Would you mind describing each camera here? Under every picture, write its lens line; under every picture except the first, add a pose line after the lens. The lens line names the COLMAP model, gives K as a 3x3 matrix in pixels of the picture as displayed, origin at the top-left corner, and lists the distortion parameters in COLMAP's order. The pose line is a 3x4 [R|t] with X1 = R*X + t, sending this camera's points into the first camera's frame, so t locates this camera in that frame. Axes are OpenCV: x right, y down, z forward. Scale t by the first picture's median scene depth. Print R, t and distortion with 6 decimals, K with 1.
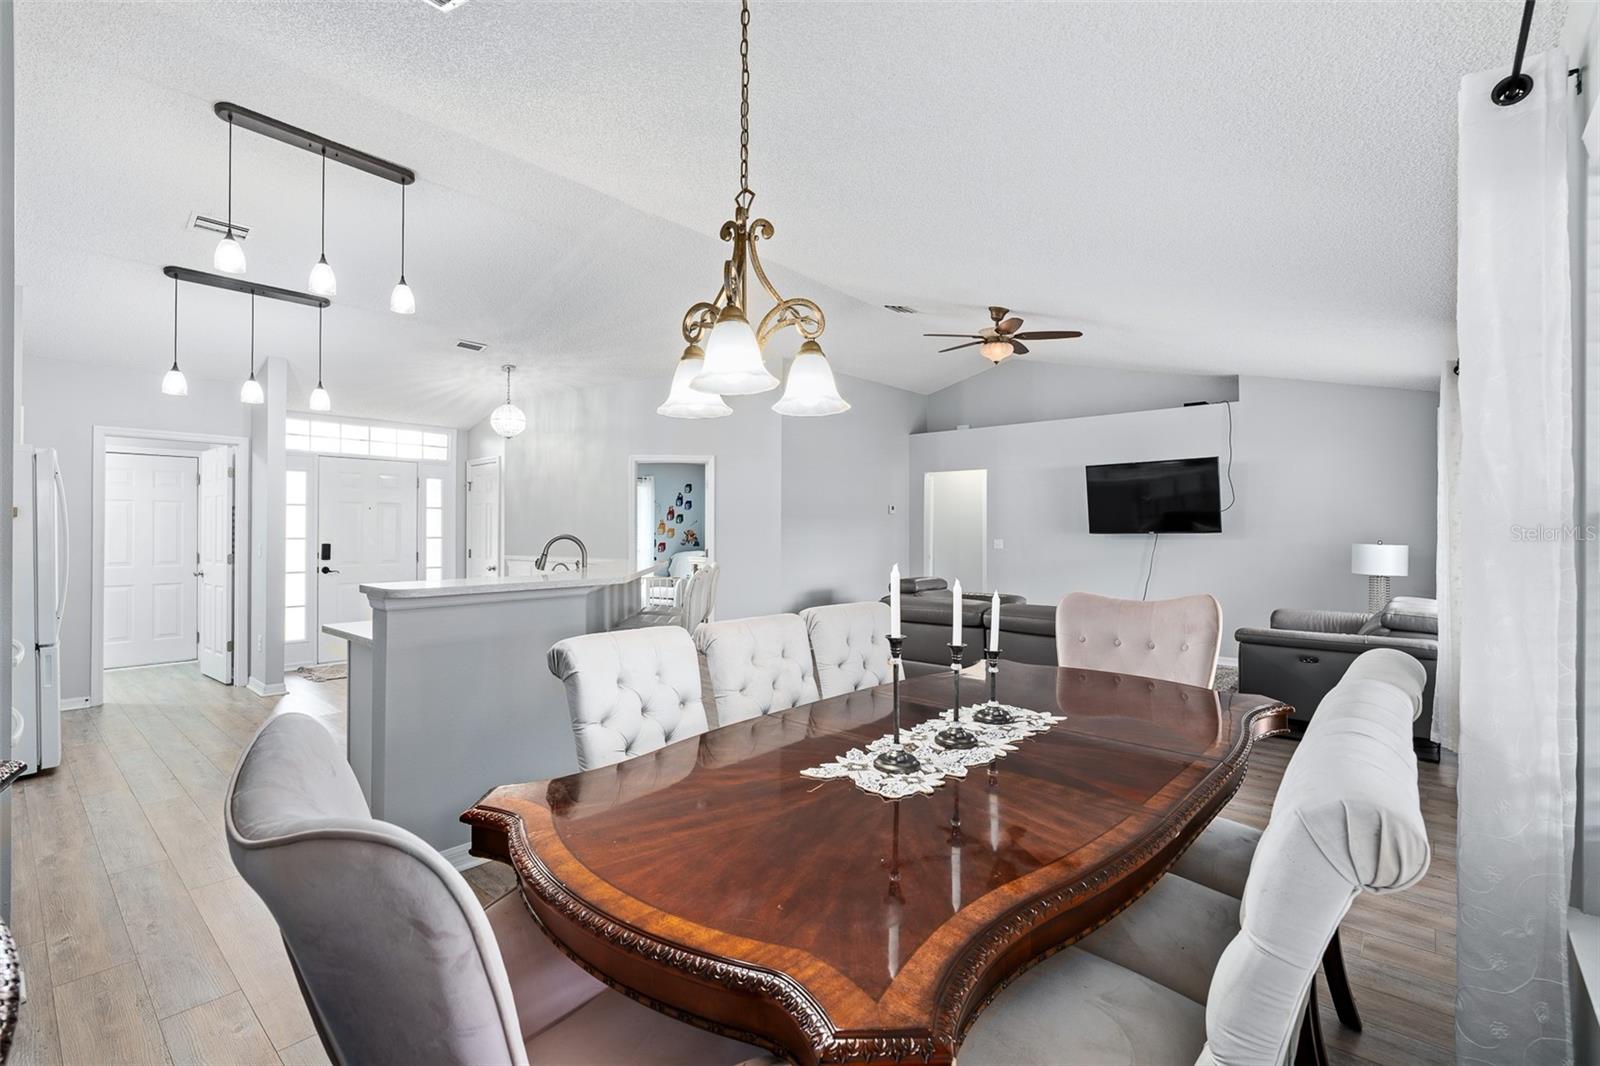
lens RADIAL K [[714.1, 0, 797.6], [0, 714.1, 521.7], [0, 0, 1]] dist [-0.001593, 0.000430]
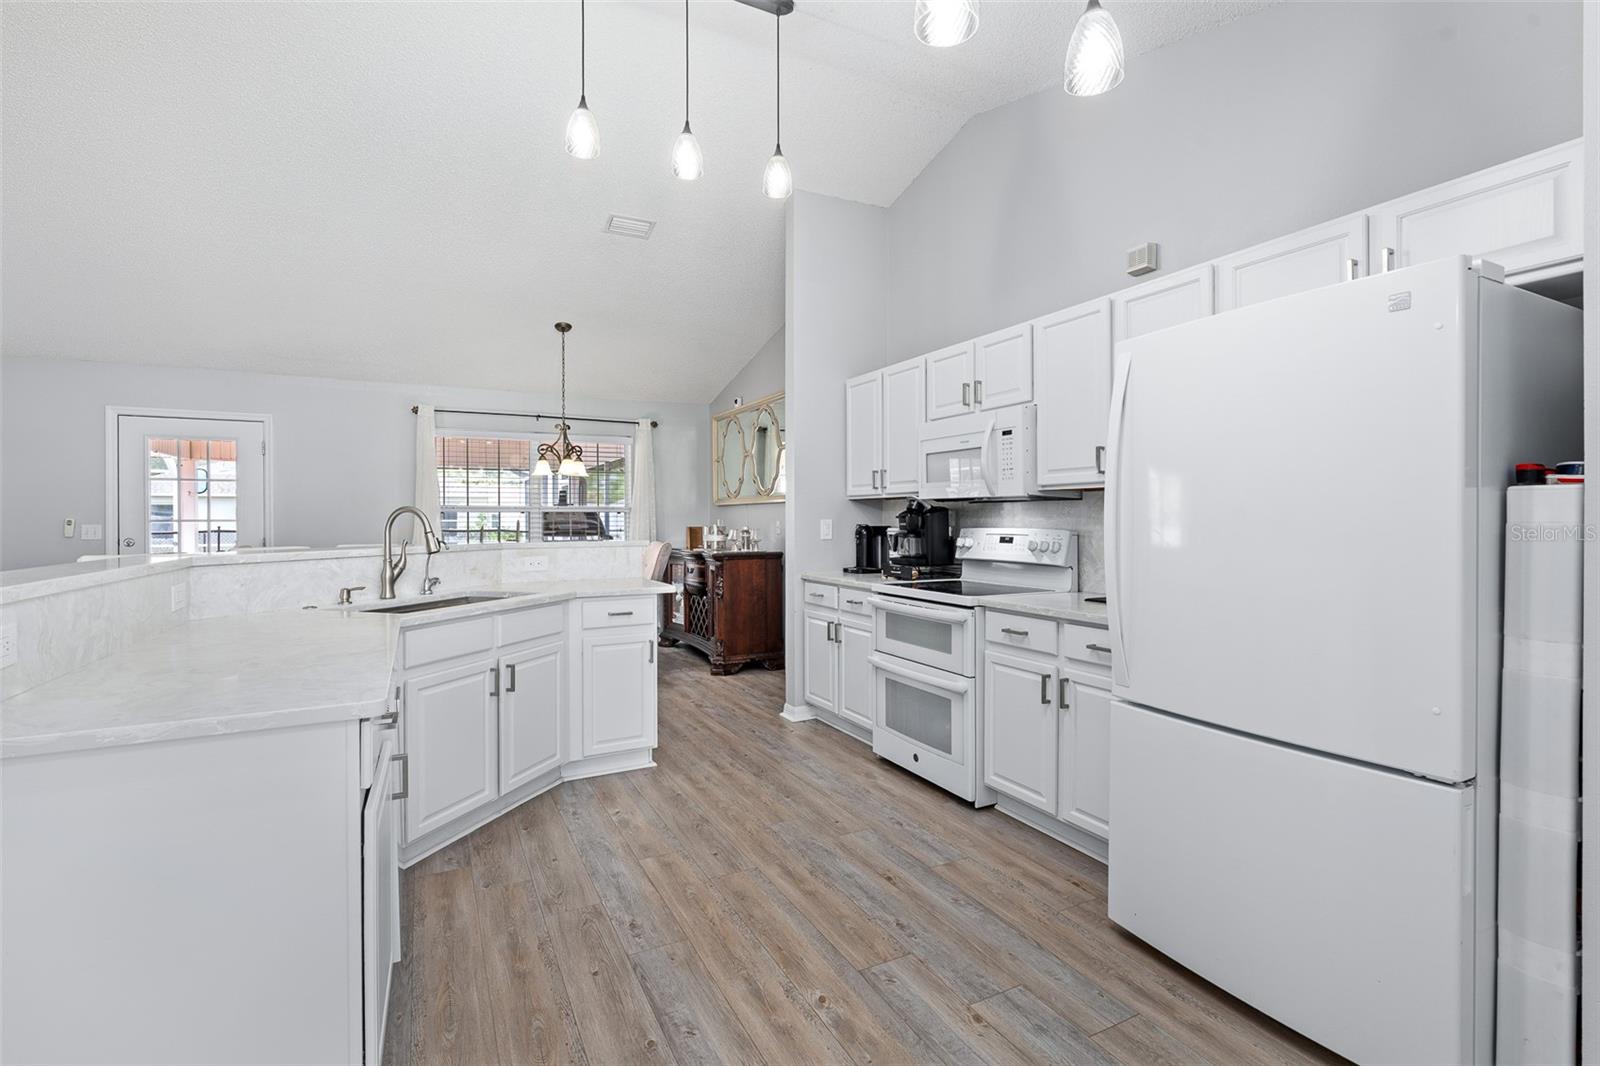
lens RADIAL K [[729.8, 0, 798.2], [0, 729.8, 519.8], [0, 0, 1]] dist [-0.004243, 0.000267]
pose [[-0.931965, 0.001768, 0.362544, -0.620560], [-0.001959, 0.999949, -0.009913, 0.024925], [-0.362543, -0.009949, -0.931914, 0.985426]]
